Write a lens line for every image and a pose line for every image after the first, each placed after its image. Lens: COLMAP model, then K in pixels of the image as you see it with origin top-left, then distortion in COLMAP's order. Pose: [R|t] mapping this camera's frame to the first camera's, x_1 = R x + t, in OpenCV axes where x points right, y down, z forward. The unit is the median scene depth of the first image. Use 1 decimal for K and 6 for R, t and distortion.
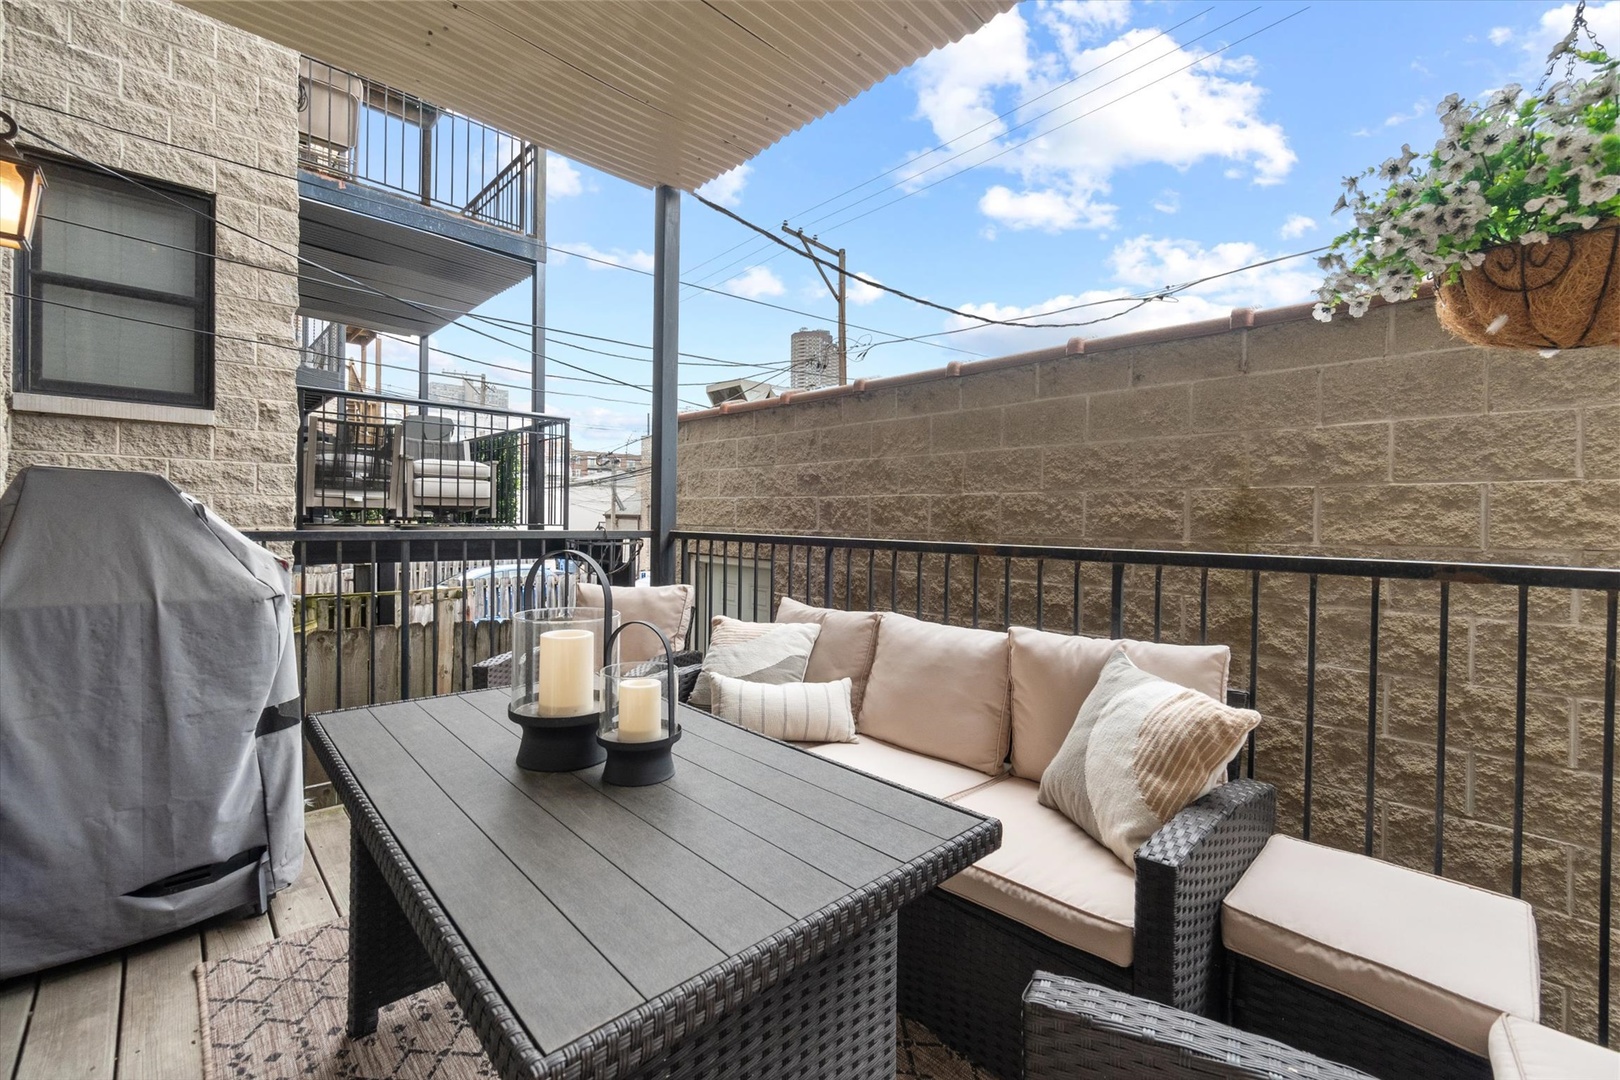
lens RADIAL K [[679.7, 0, 810.9], [0, 679.7, 528.6], [0, 0, 1]] dist [-0.005383, -0.000133]
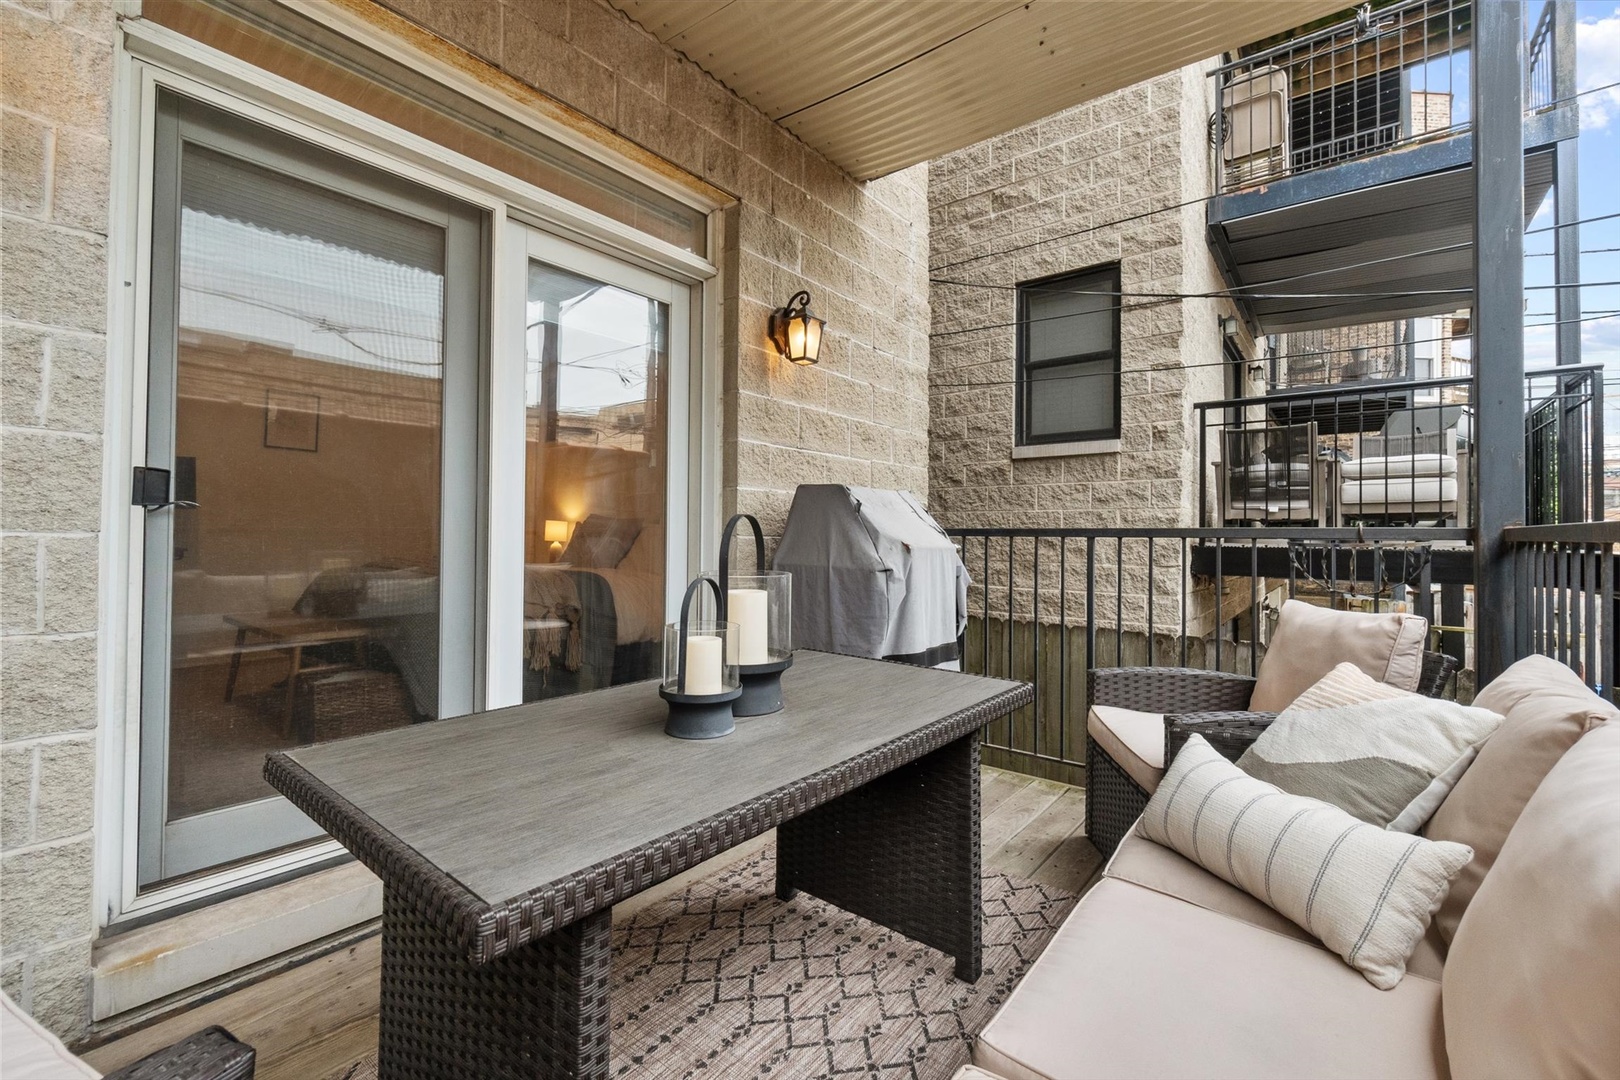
lens RADIAL K [[679.7, 0, 810.9], [0, 679.7, 528.6], [0, 0, 1]] dist [-0.005383, -0.000133]
pose [[0.131242, -0.025728, -0.991016, 0.230441], [-0.017625, 0.999445, -0.028281, 0.026883], [0.991194, 0.021179, 0.130716, 0.307084]]
